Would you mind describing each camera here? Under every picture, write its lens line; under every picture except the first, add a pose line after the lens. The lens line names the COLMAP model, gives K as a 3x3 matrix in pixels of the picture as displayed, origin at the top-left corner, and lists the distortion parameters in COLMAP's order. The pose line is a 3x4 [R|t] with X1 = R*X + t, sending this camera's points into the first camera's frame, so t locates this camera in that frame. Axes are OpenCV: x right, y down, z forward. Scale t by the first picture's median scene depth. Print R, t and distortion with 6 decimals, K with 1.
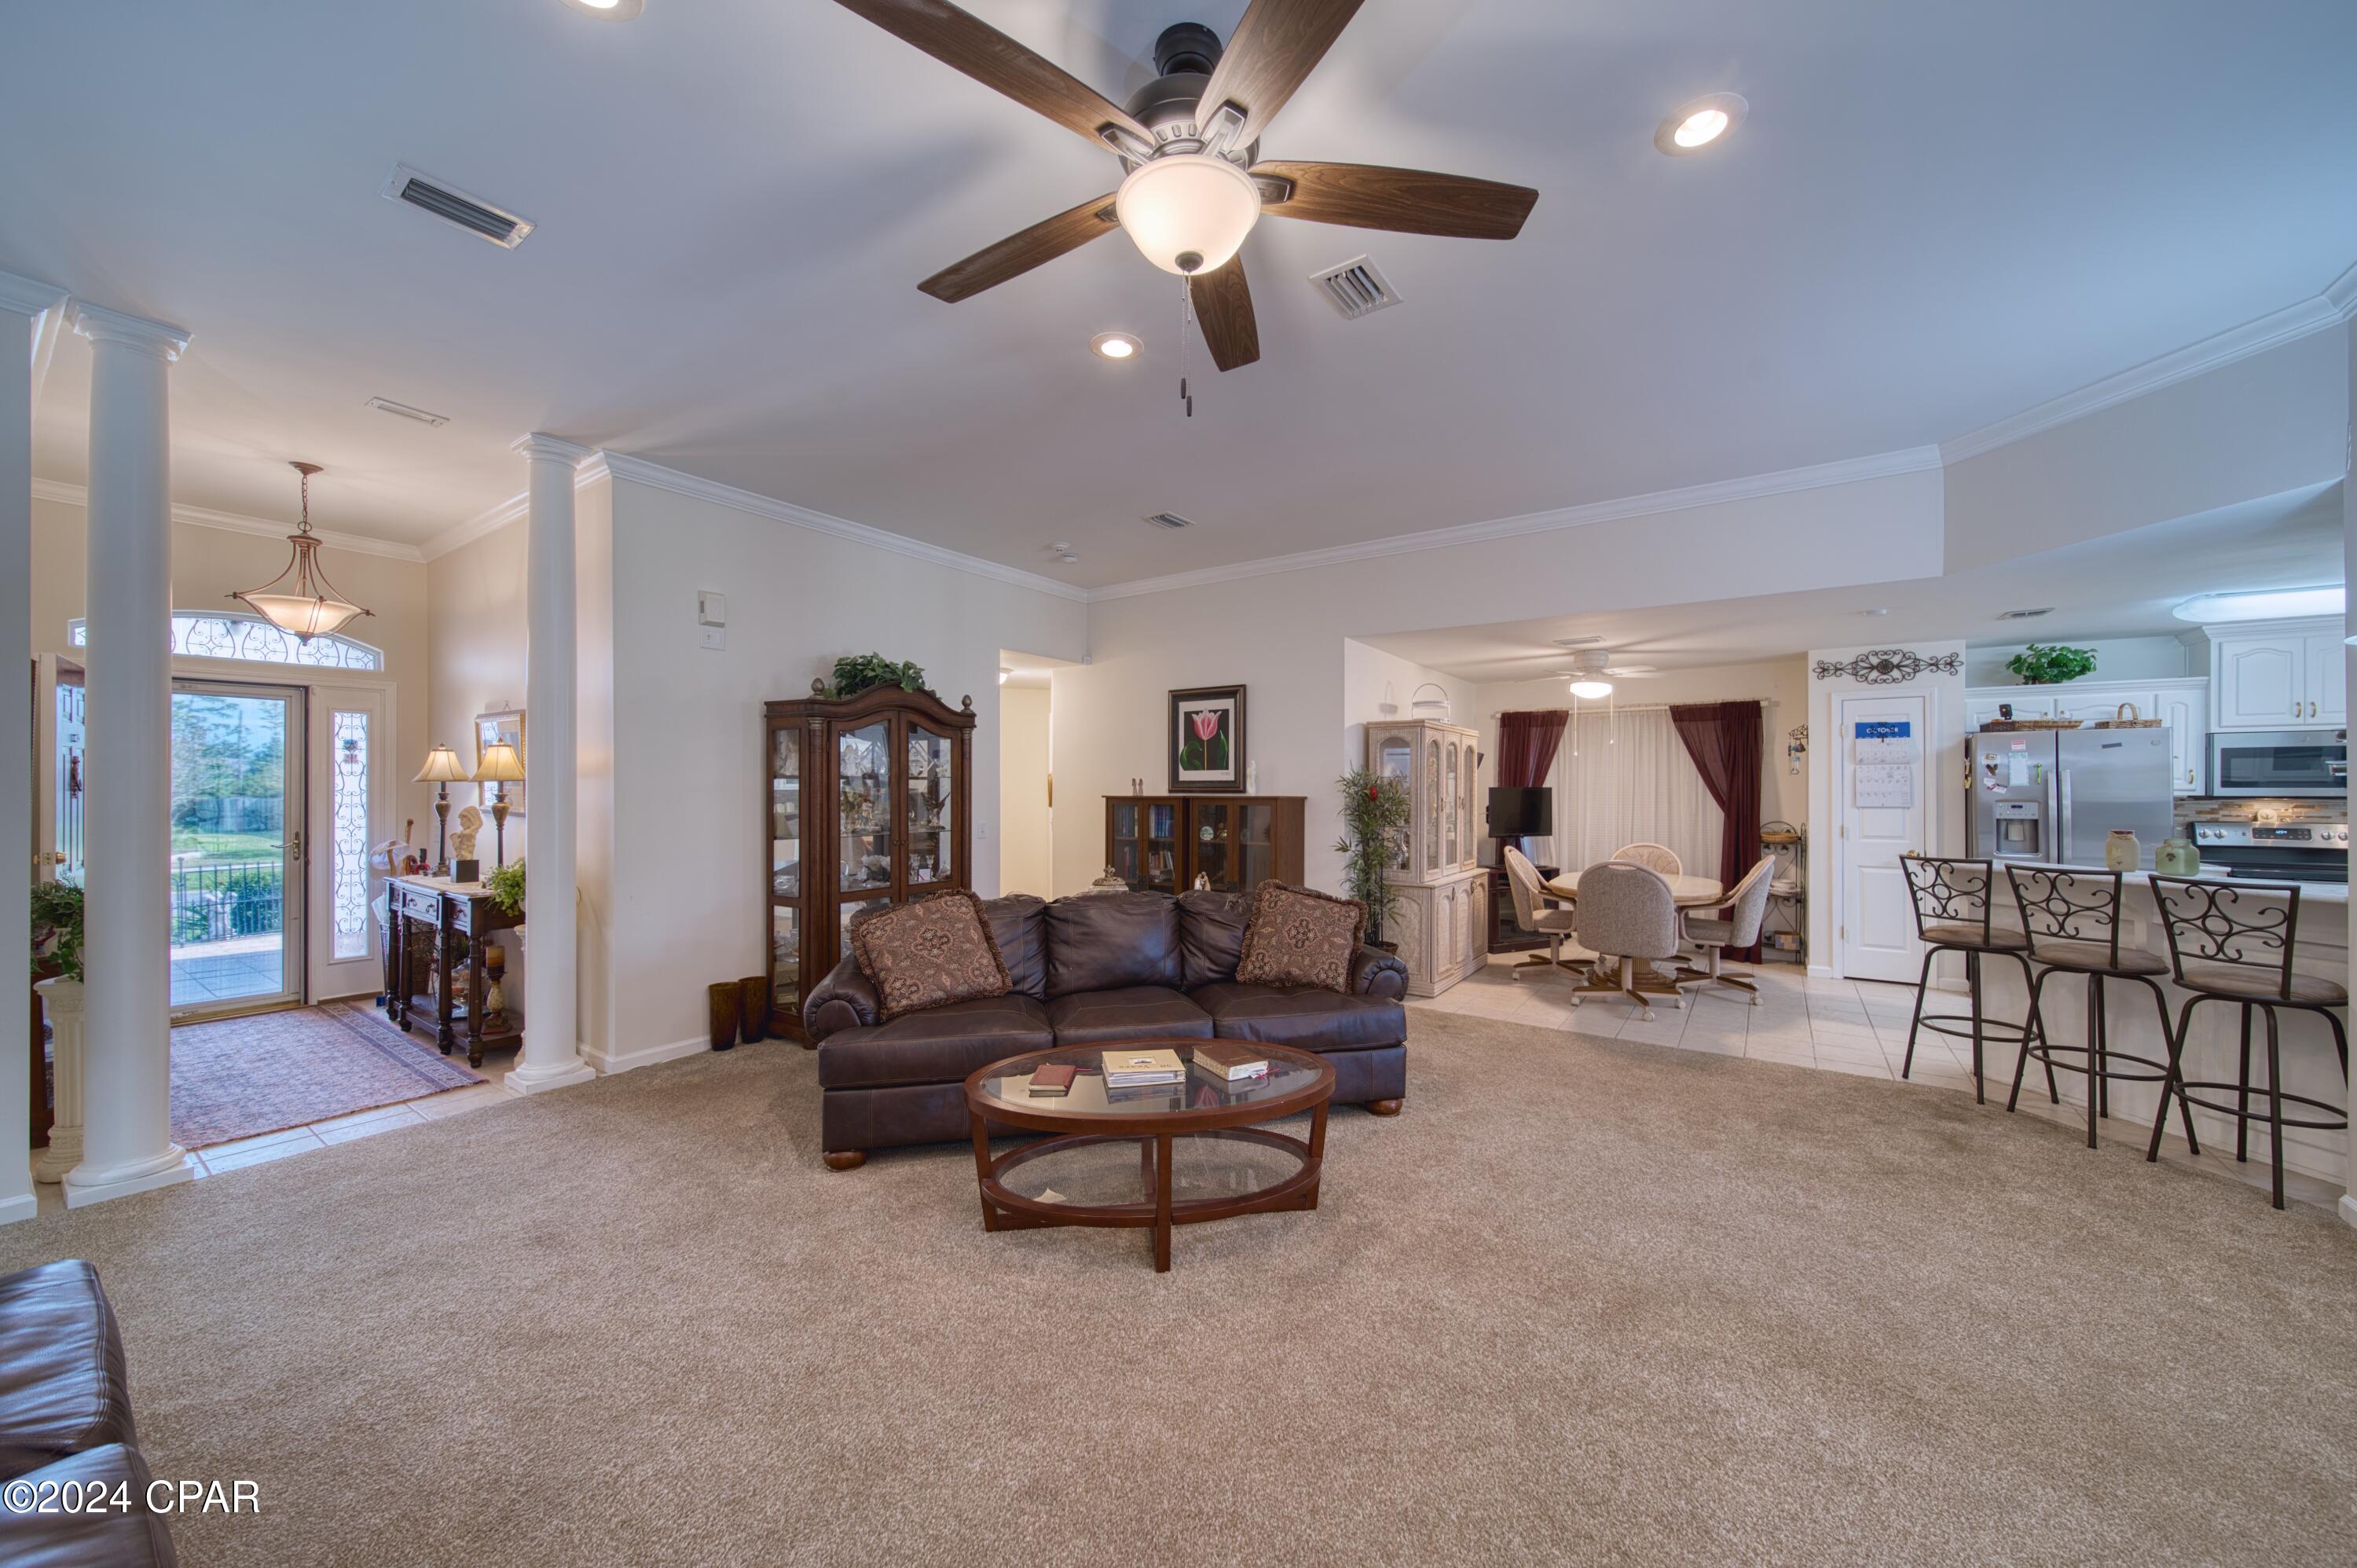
lens RADIAL K [[831.3, 0, 1186.9], [0, 831.3, 793.4], [0, 0, 1]] dist [0.001087, -0.001578]
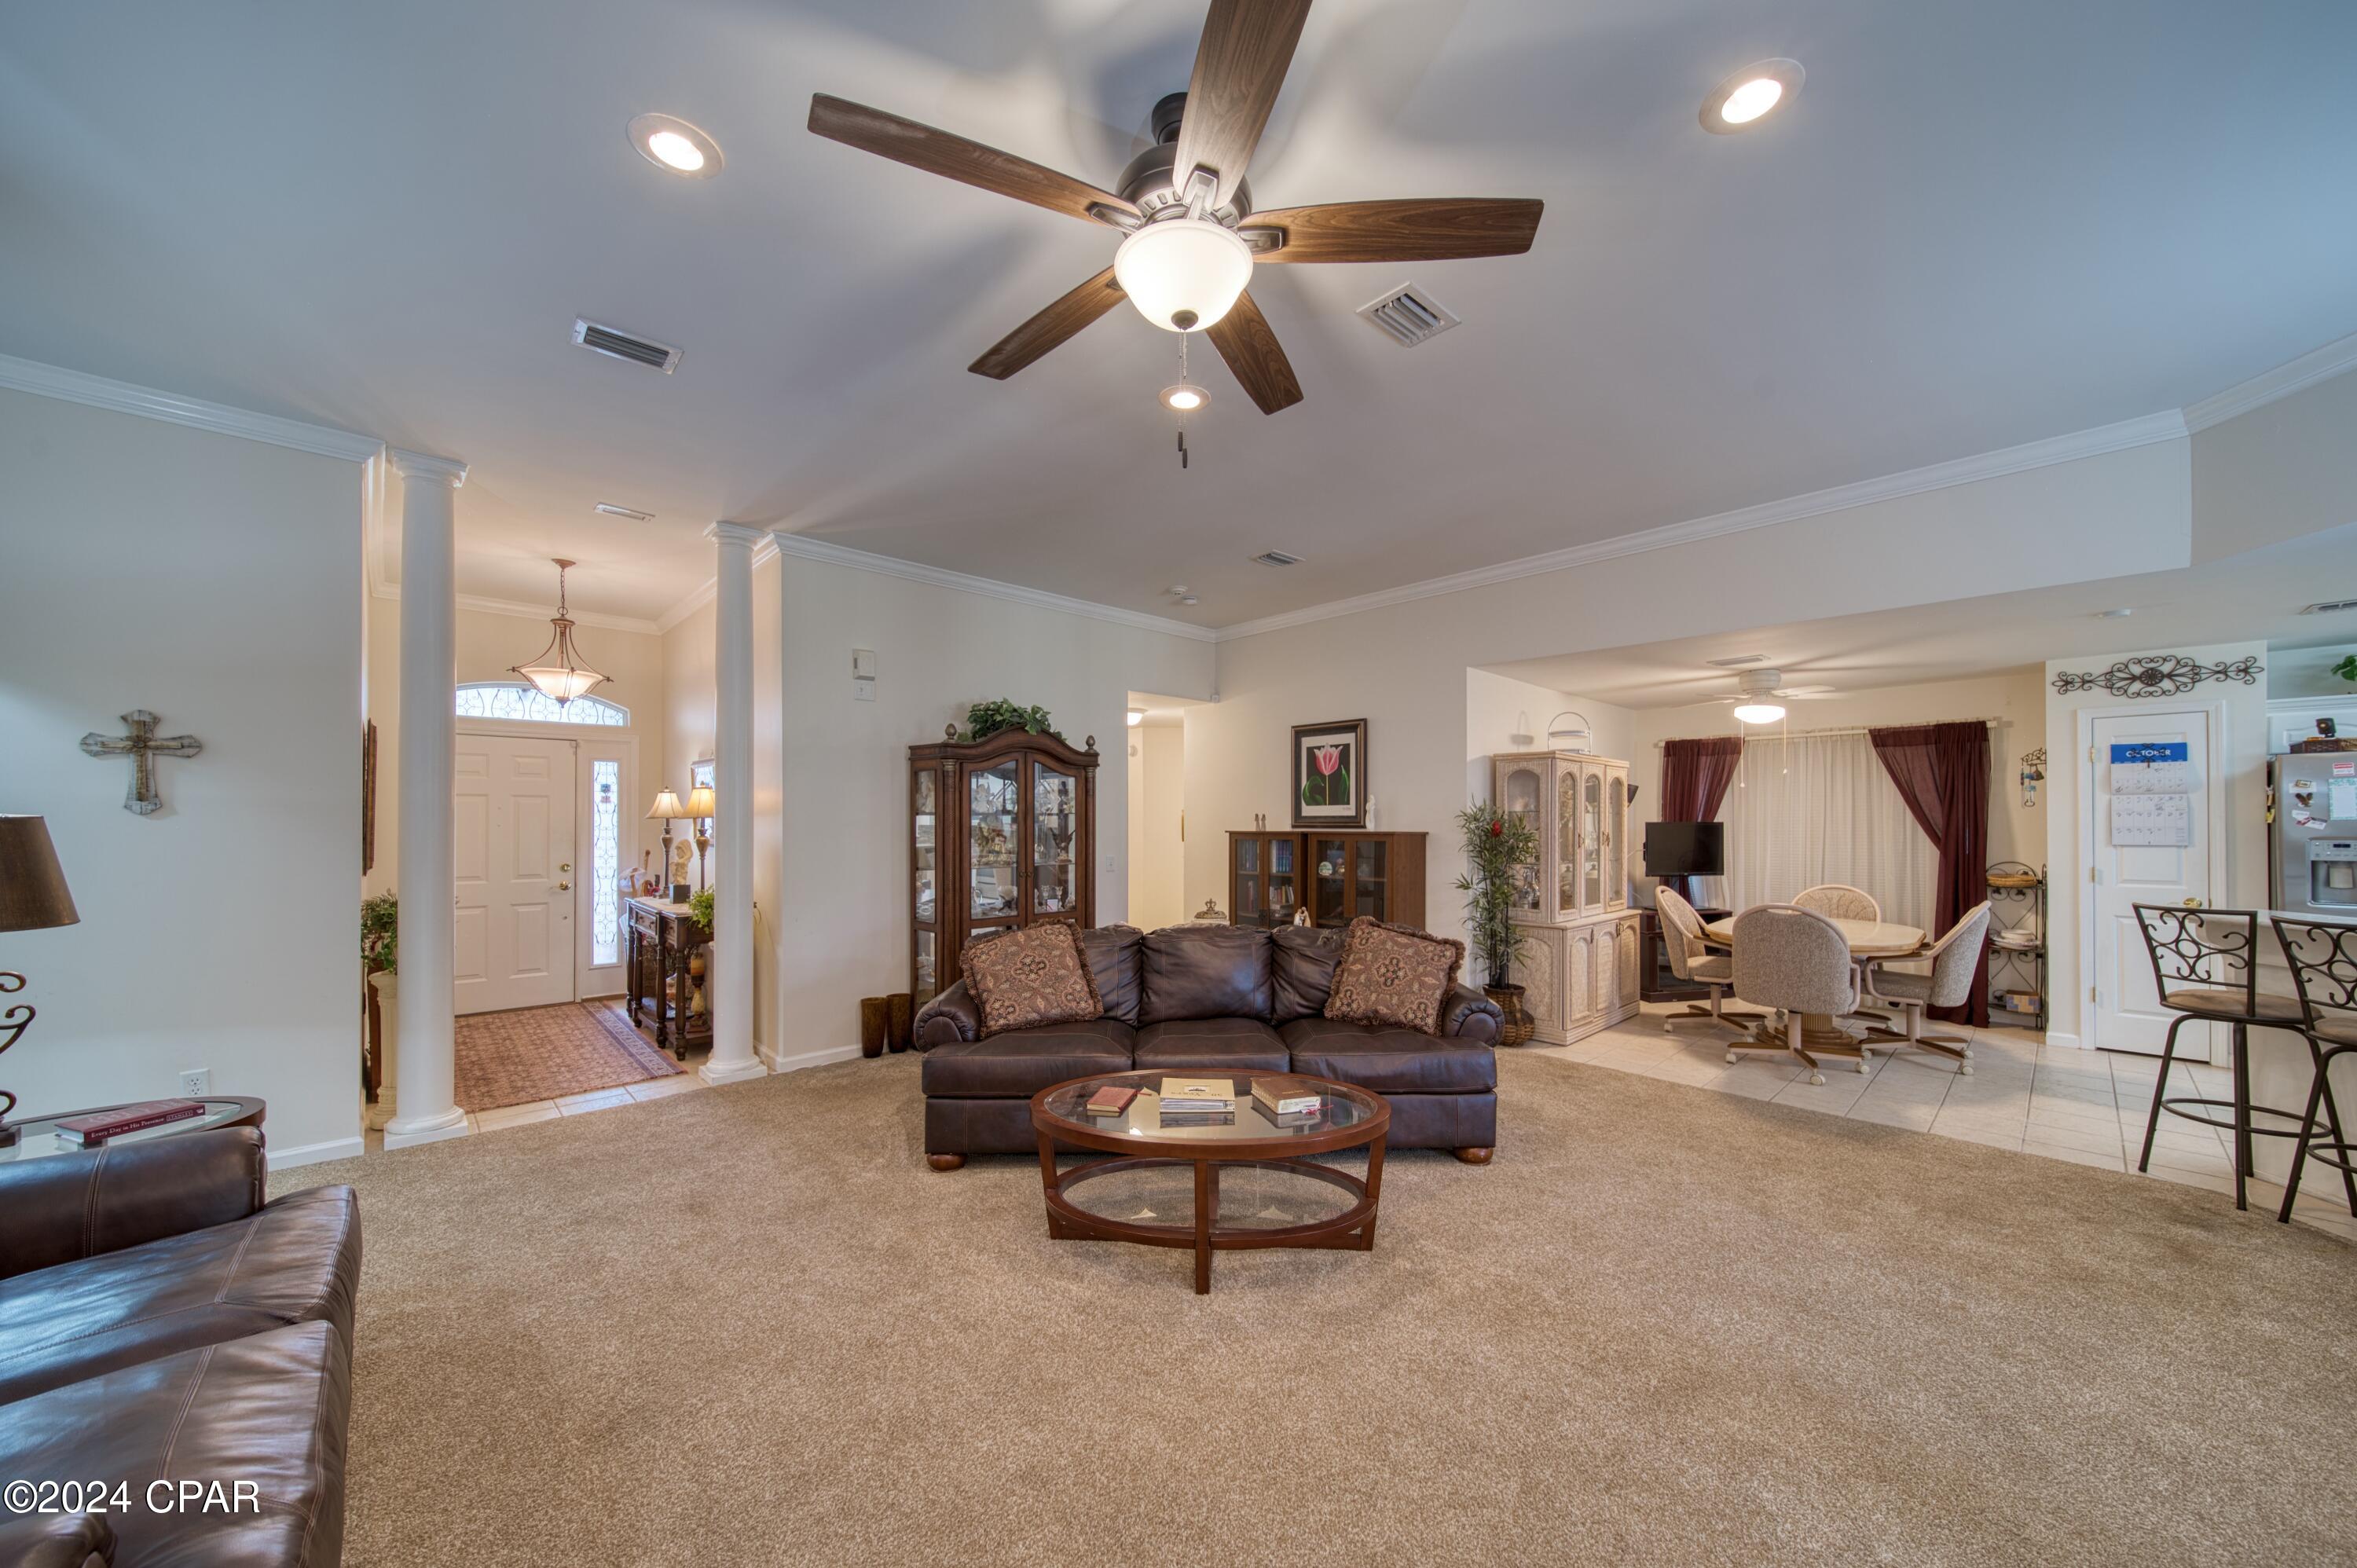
lens RADIAL K [[826.7, 0, 1190.5], [0, 826.7, 824.1], [0, 0, 1]] dist [0.000274, -0.001220]
pose [[0.979004, -0.000598, -0.203840, 0.108681], [-0.000392, 0.999988, -0.004818, -0.001001], [0.203841, 0.004797, 0.978992, -0.005104]]
